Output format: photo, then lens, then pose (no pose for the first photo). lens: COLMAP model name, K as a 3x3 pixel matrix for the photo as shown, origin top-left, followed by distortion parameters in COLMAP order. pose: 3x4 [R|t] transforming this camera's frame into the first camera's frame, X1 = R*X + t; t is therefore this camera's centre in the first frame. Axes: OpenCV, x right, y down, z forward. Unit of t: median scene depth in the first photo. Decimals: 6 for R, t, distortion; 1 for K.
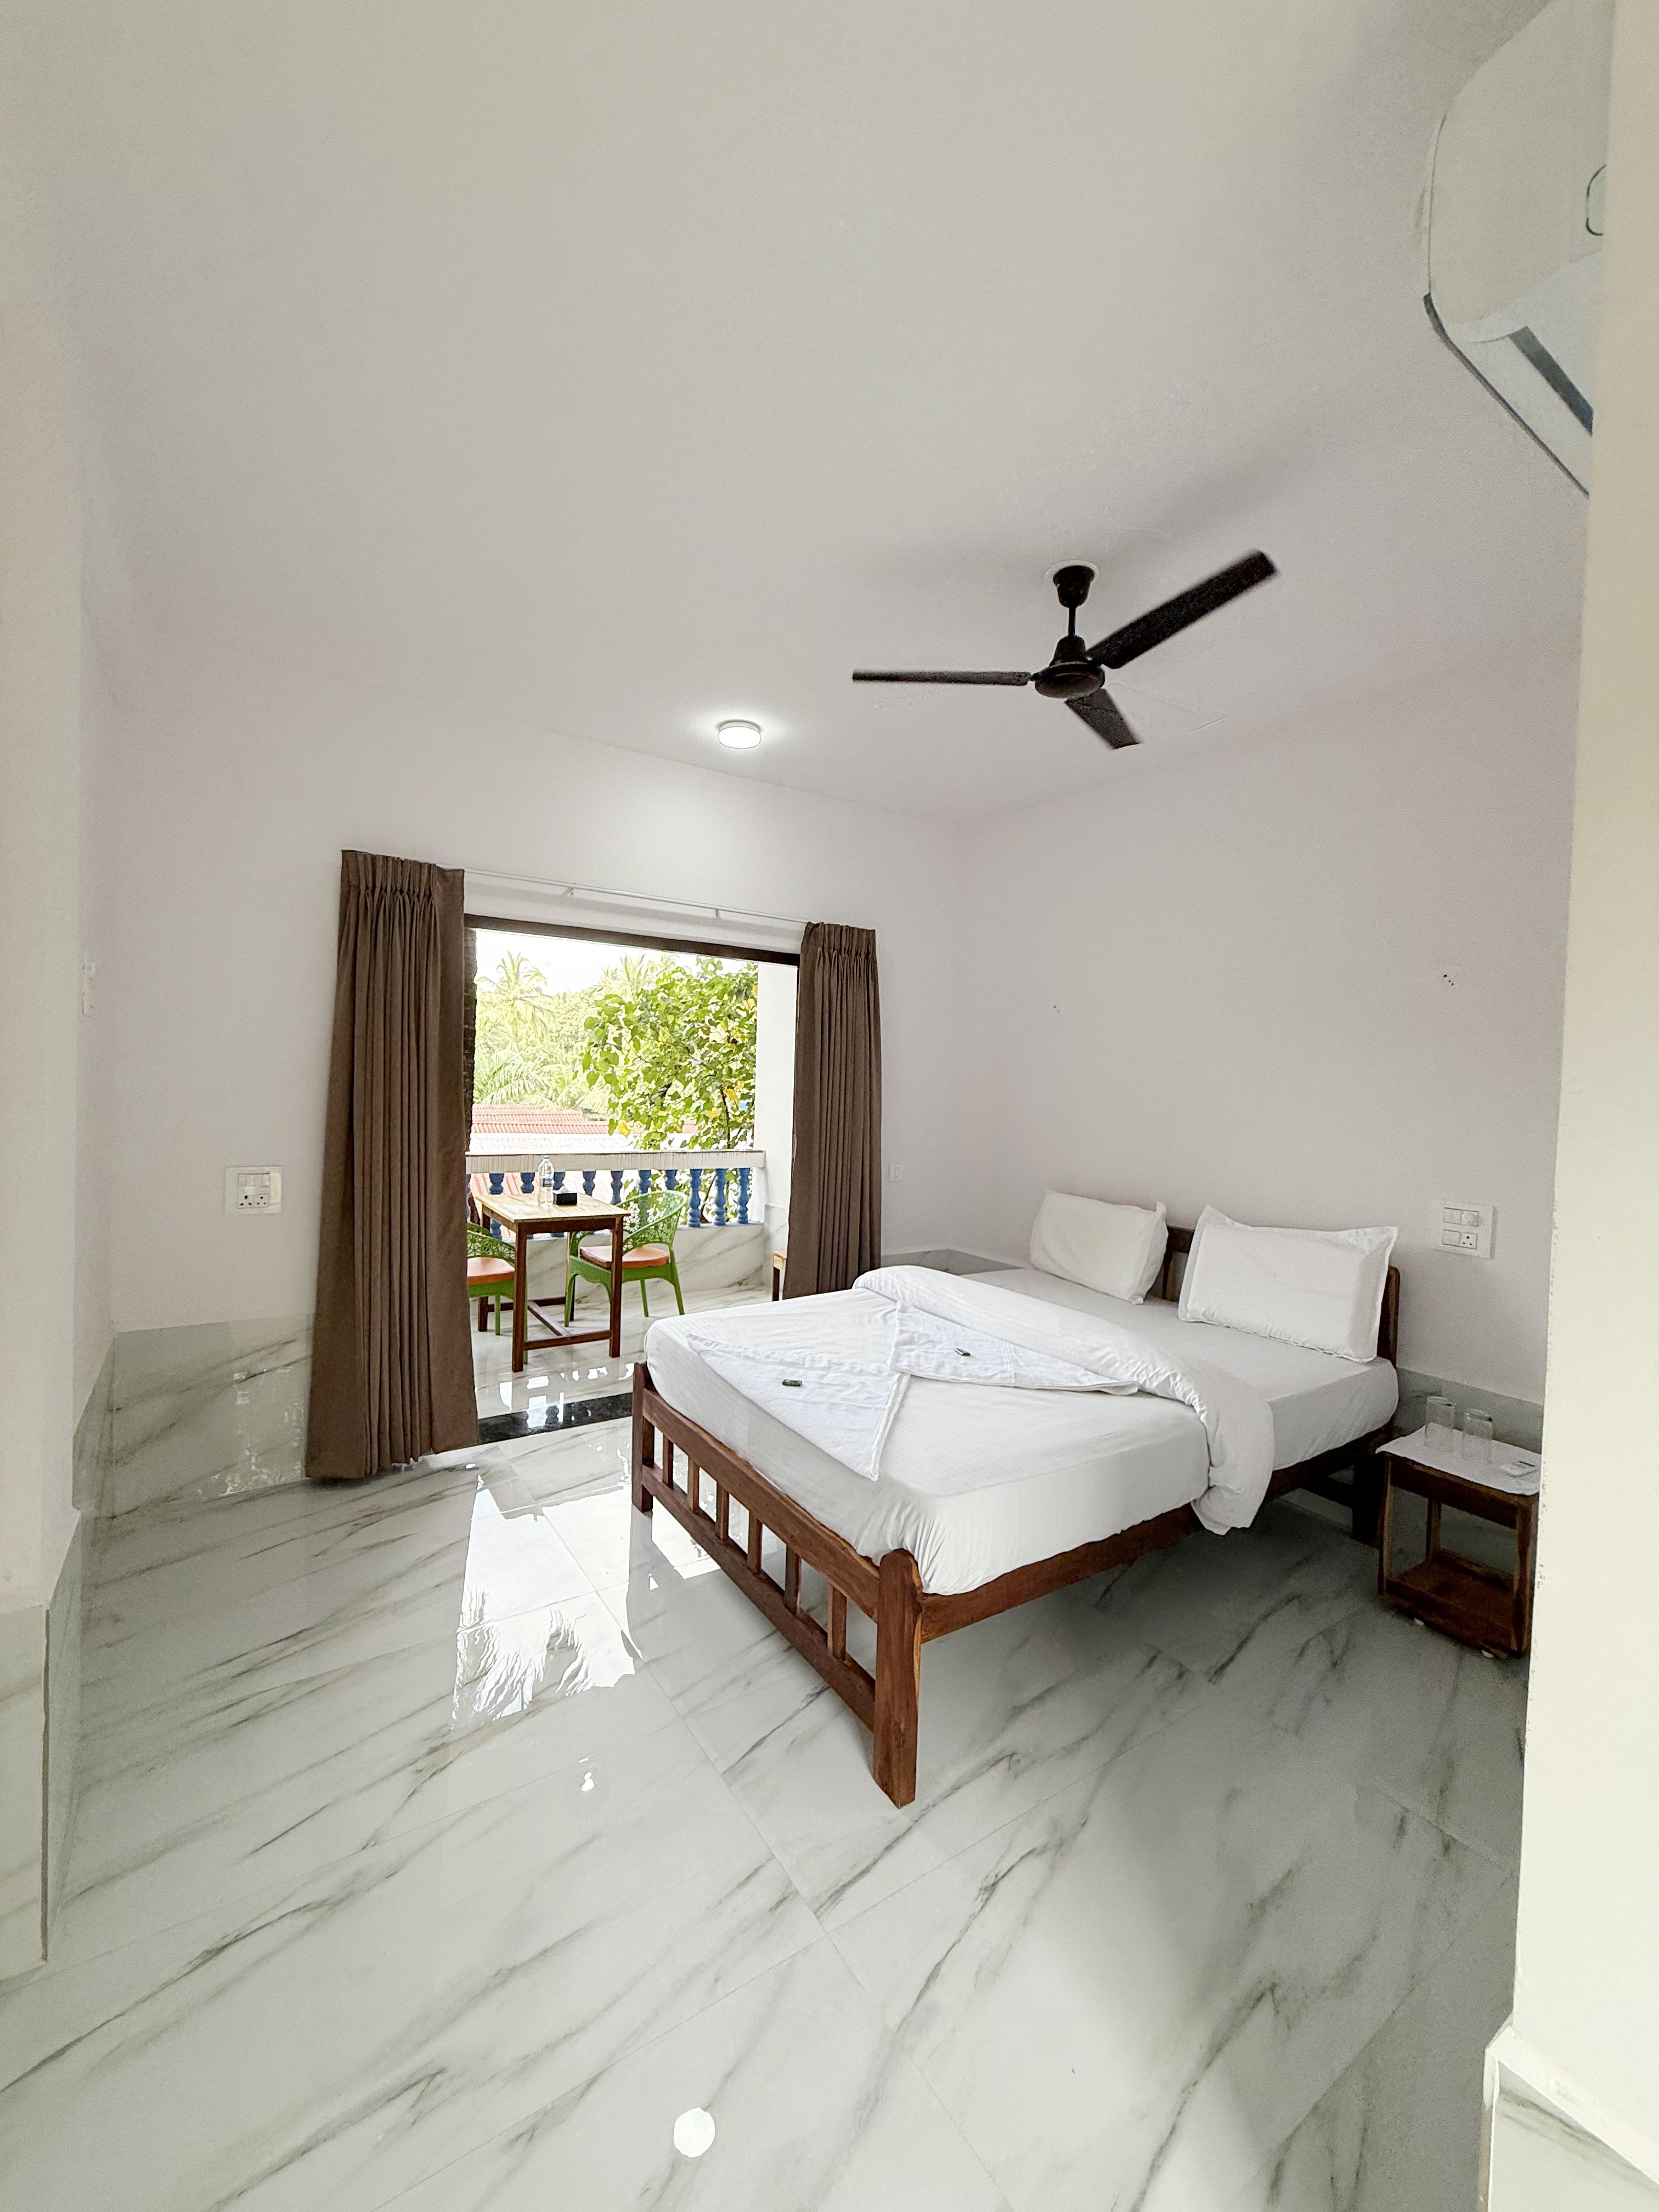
lens RADIAL K [[888.5, 0, 830.5], [0, 888.5, 1107.4], [0, 0, 1]] dist [-0.000879, -0.000118]
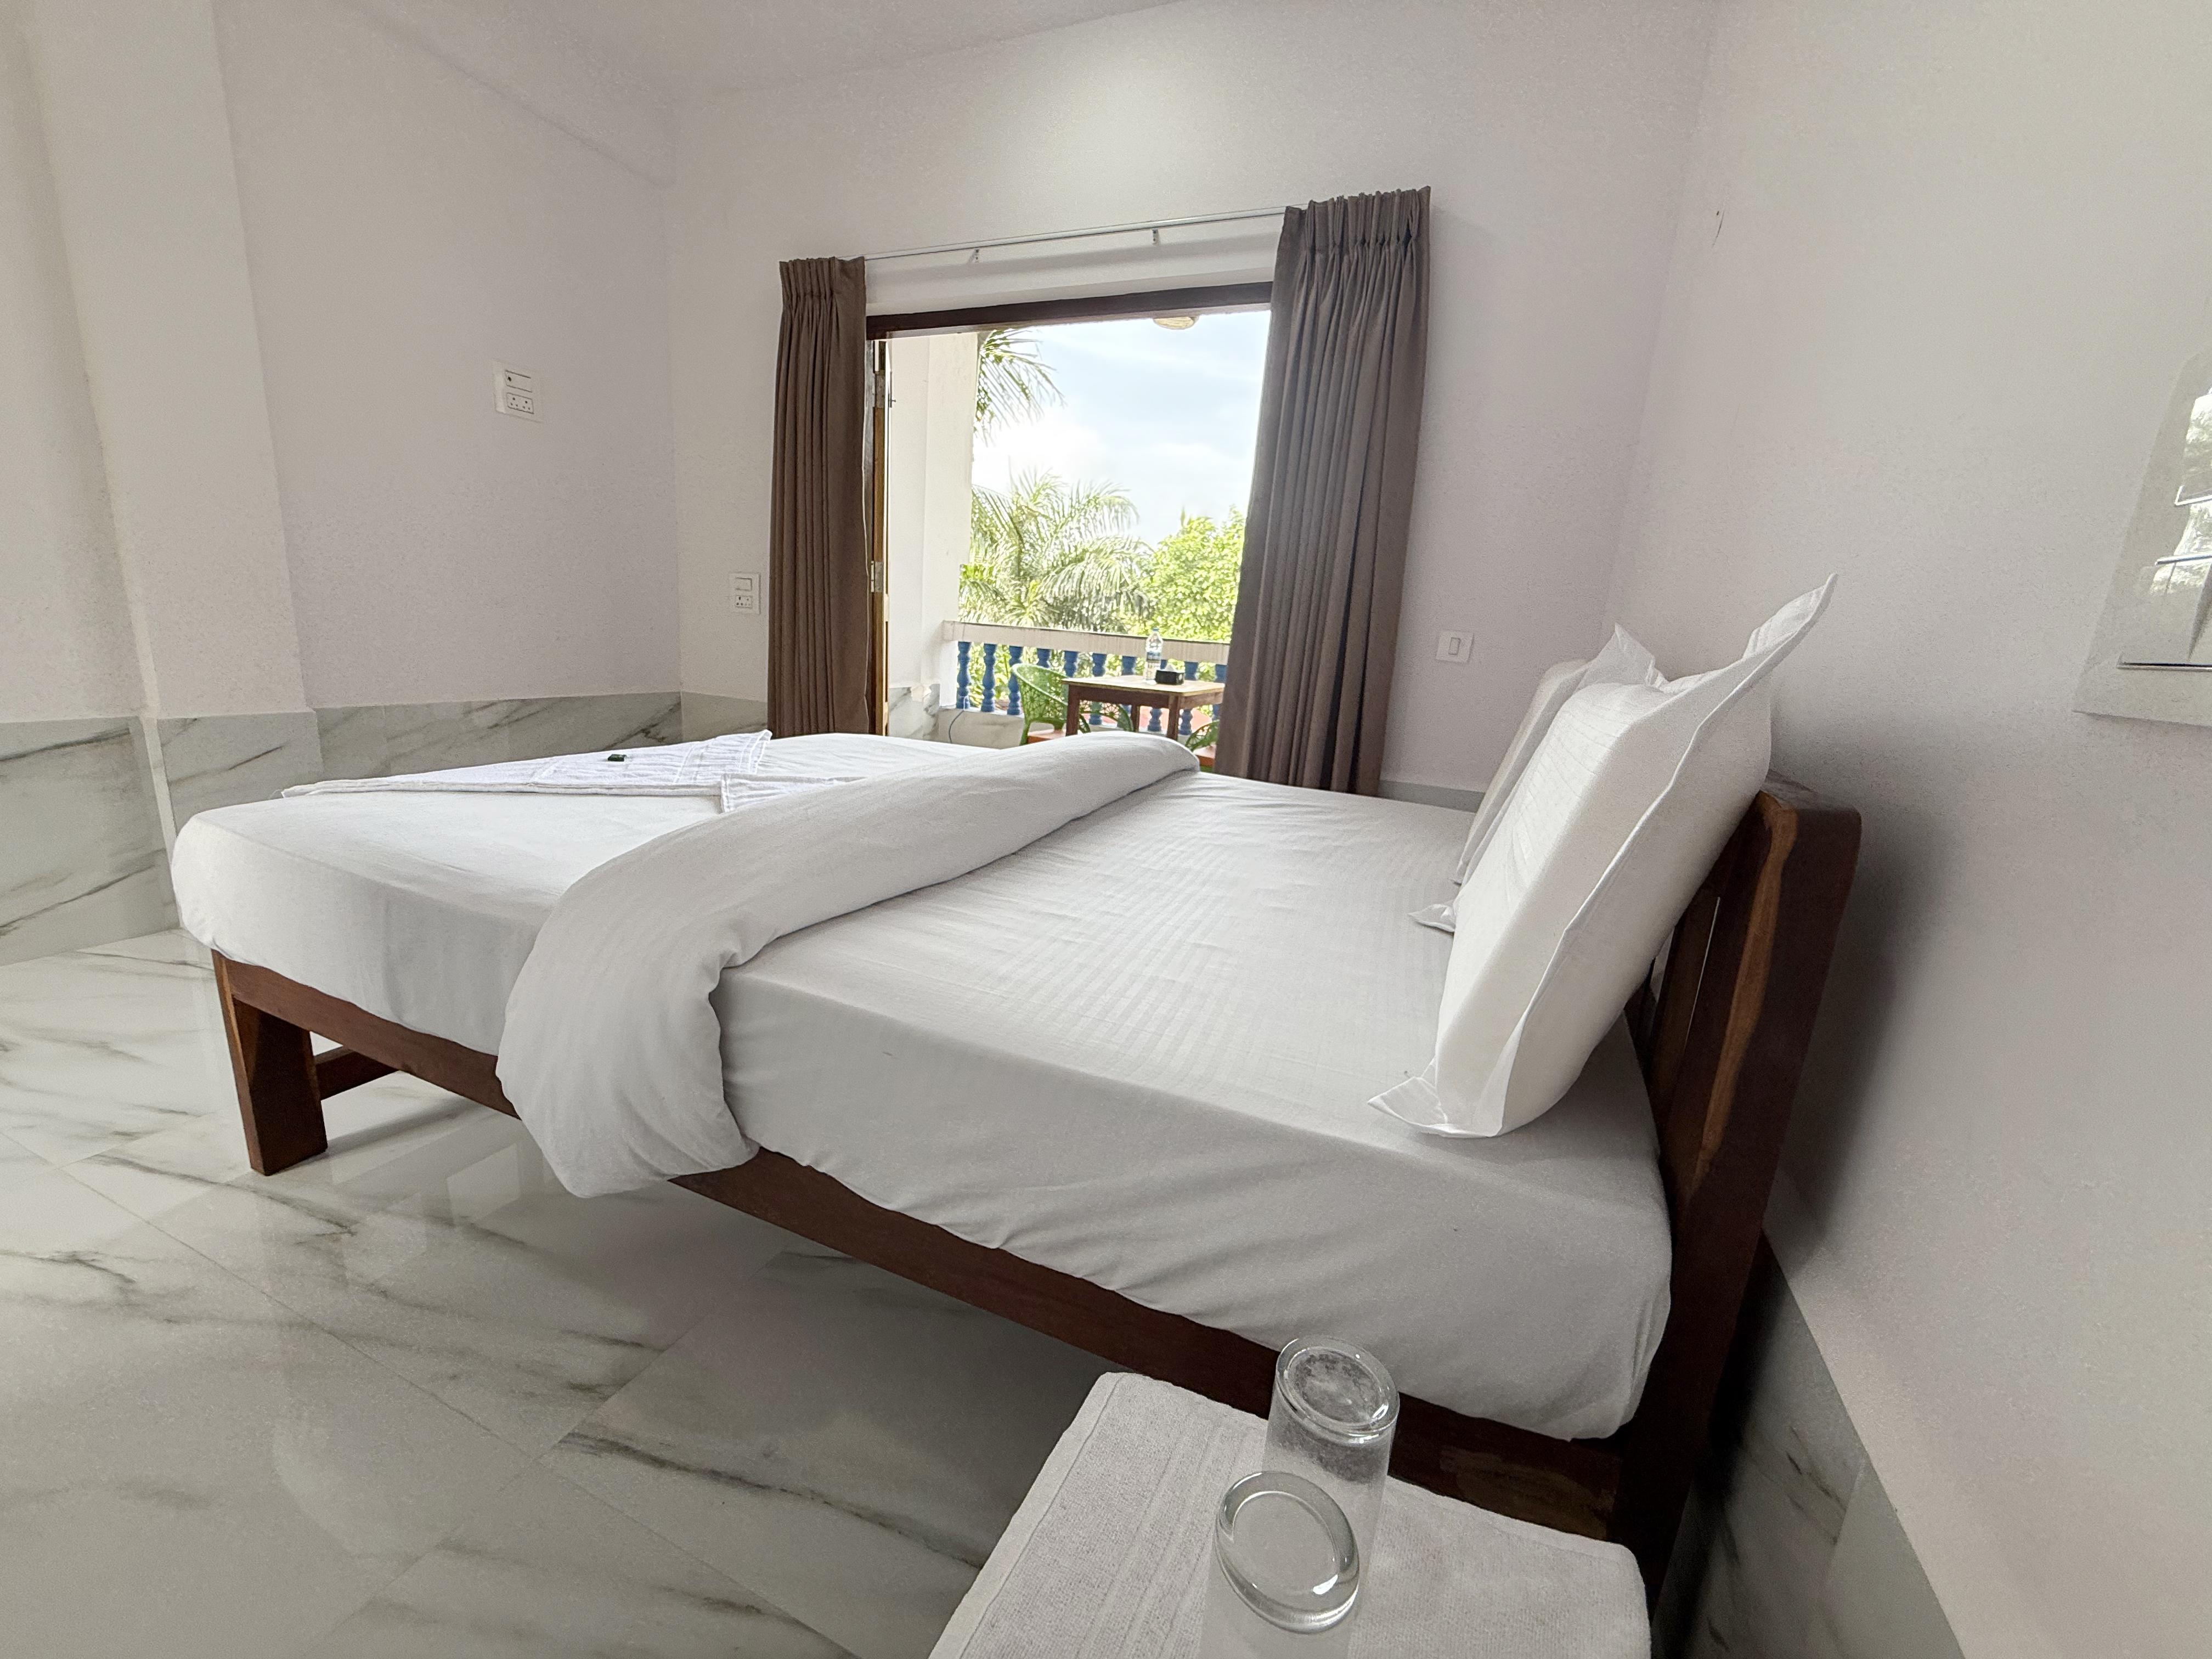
lens RADIAL K [[888.5, 0, 1106.0], [0, 888.5, 834.1], [0, 0, 1]] dist [-0.000879, -0.000118]
pose [[0.540779, 0.195370, -0.818162, 0.886486], [-0.074516, 0.979956, 0.184753, 0.203983], [0.837858, -0.038944, 0.544498, 0.957410]]
